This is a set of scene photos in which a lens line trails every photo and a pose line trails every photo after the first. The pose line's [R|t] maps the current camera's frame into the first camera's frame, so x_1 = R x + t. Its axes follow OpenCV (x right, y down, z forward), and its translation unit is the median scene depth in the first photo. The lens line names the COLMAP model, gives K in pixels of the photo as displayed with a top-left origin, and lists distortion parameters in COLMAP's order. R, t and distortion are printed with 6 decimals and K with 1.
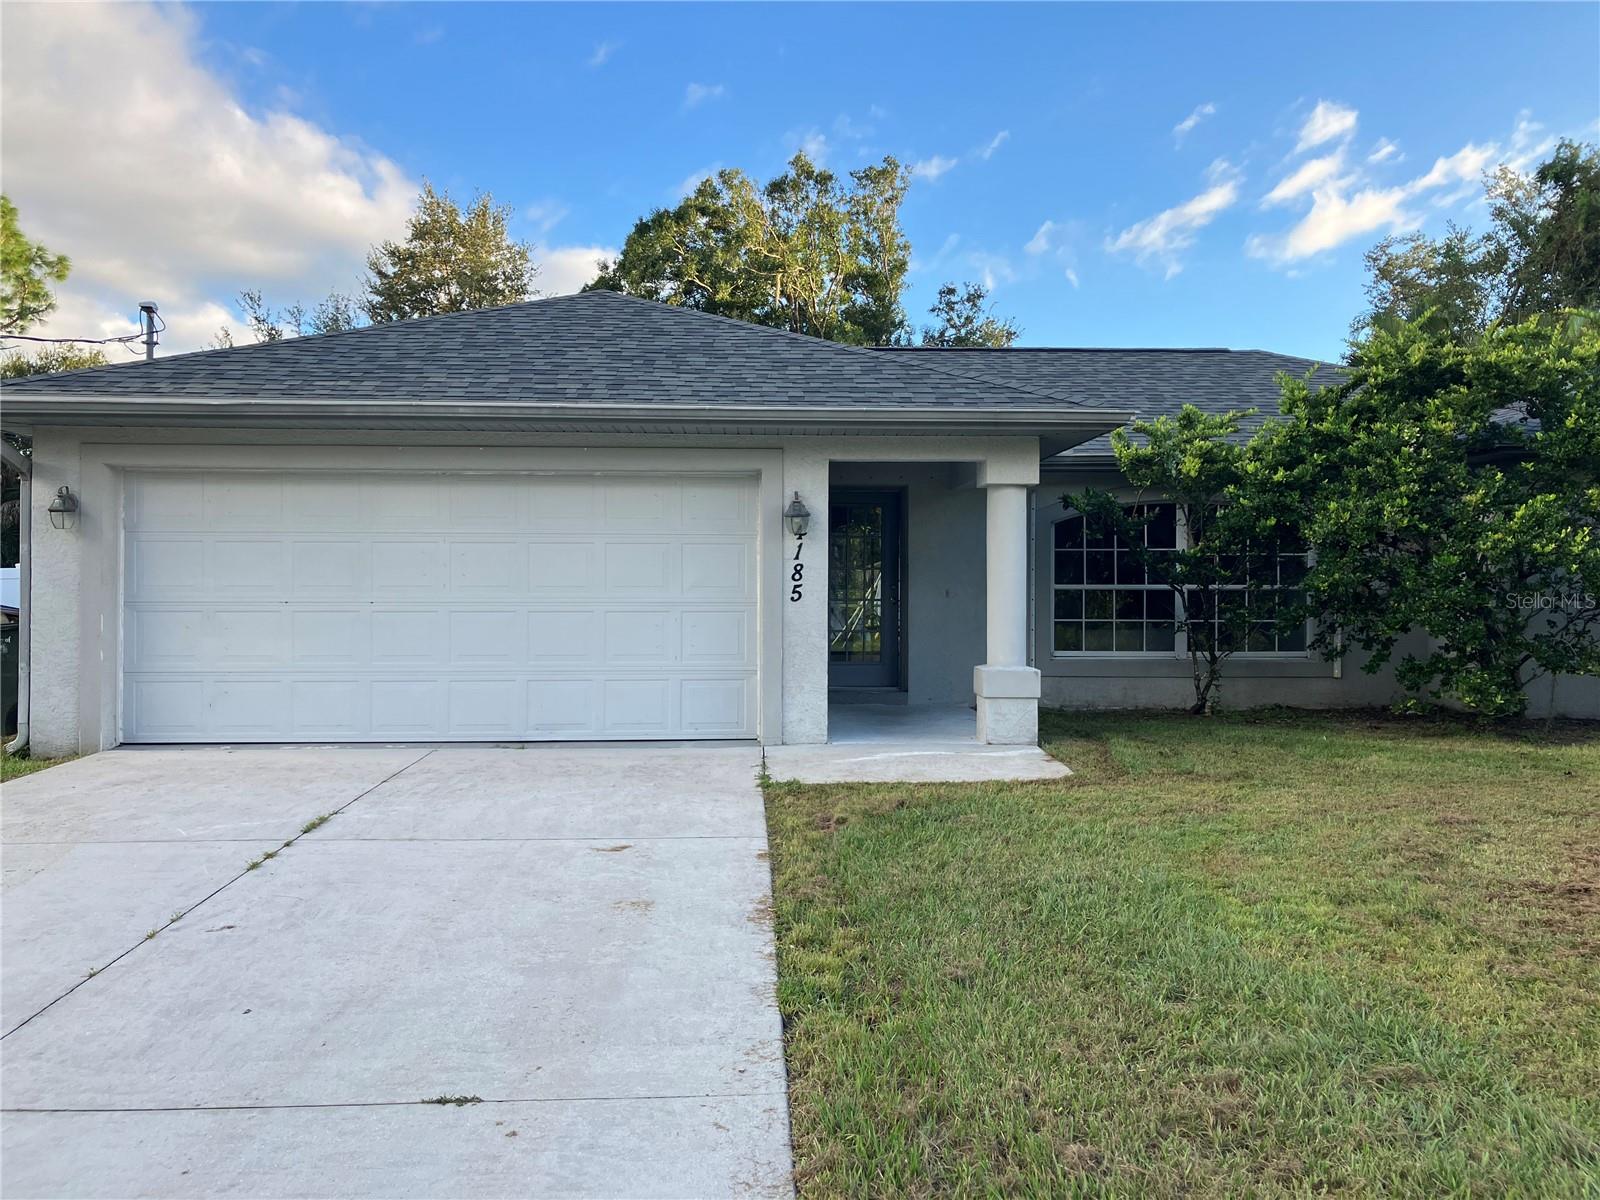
lens RADIAL K [[1298.9, 0, 795.9], [0, 1298.9, 591.0], [0, 0, 1]] dist [0.049808, -0.037568]
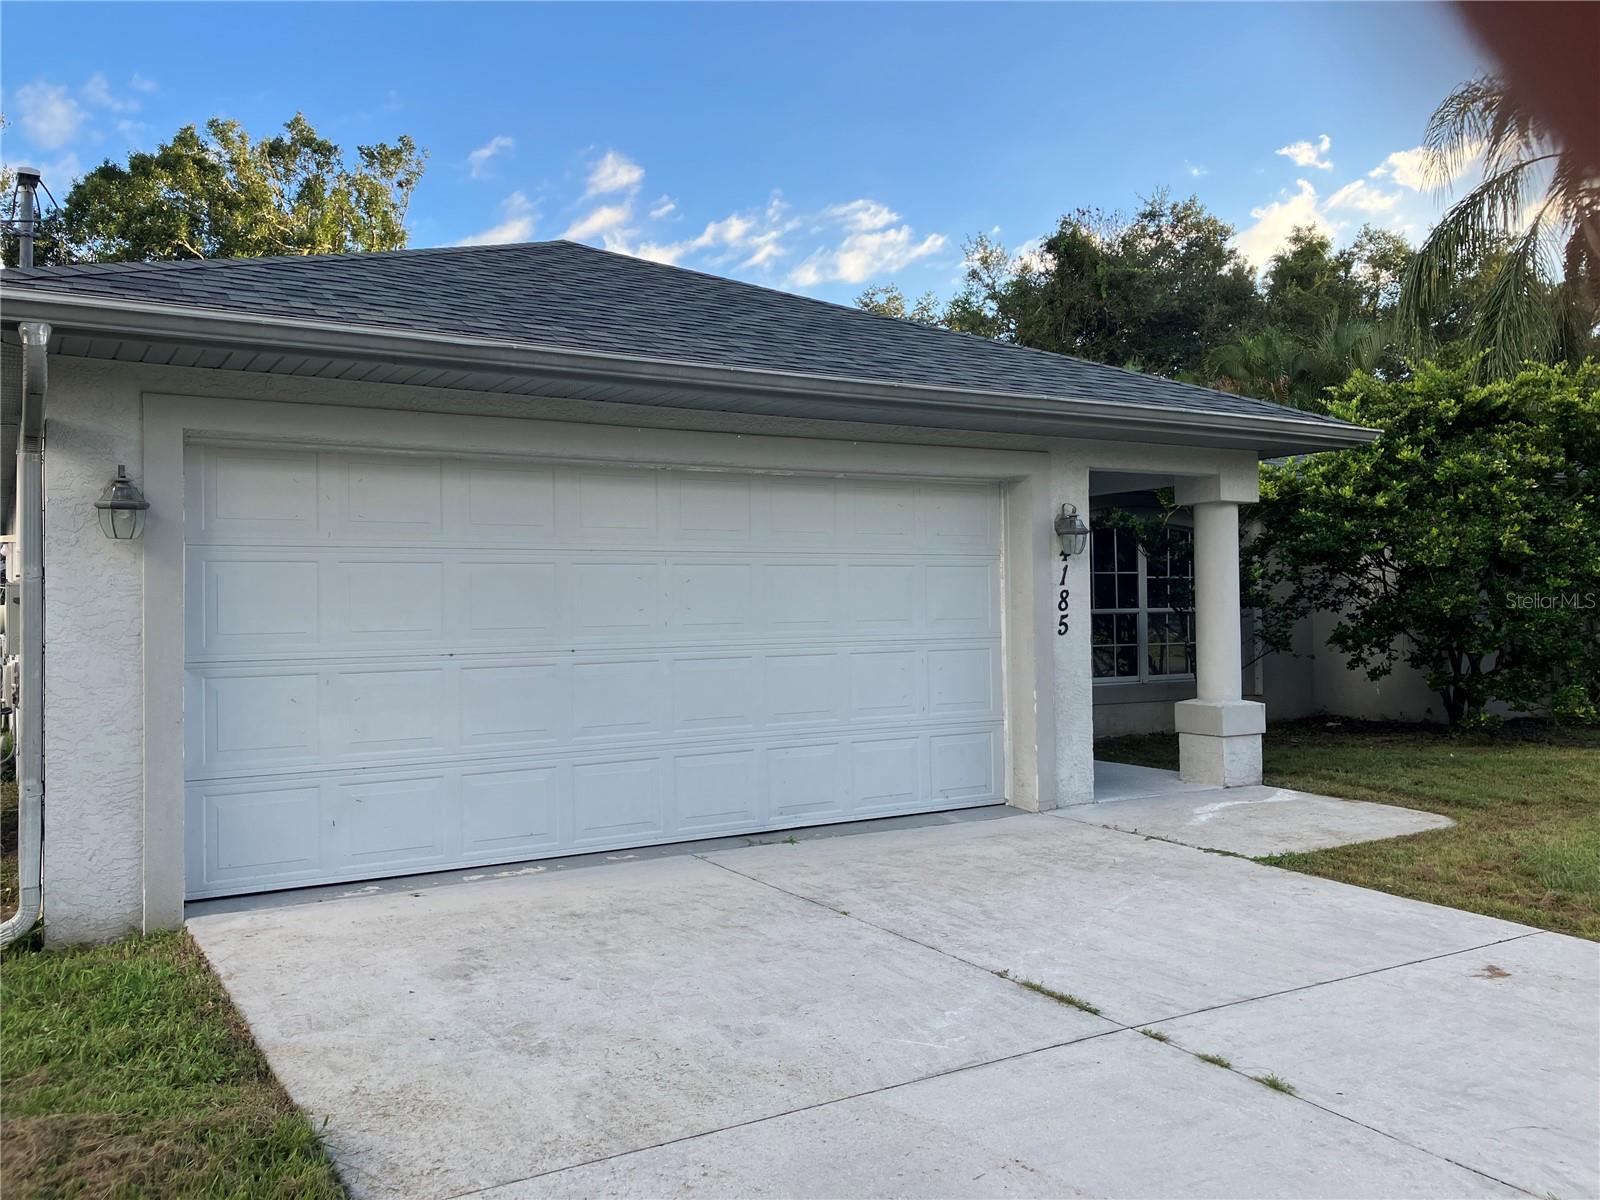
lens RADIAL K [[1298.9, 0, 795.9], [0, 1298.9, 591.0], [0, 0, 1]] dist [0.049808, -0.037568]
pose [[0.880579, -0.007604, 0.473838, -0.545876], [0.014894, 0.999821, -0.011634, -0.013048], [-0.473664, 0.017302, 0.880535, 0.341666]]
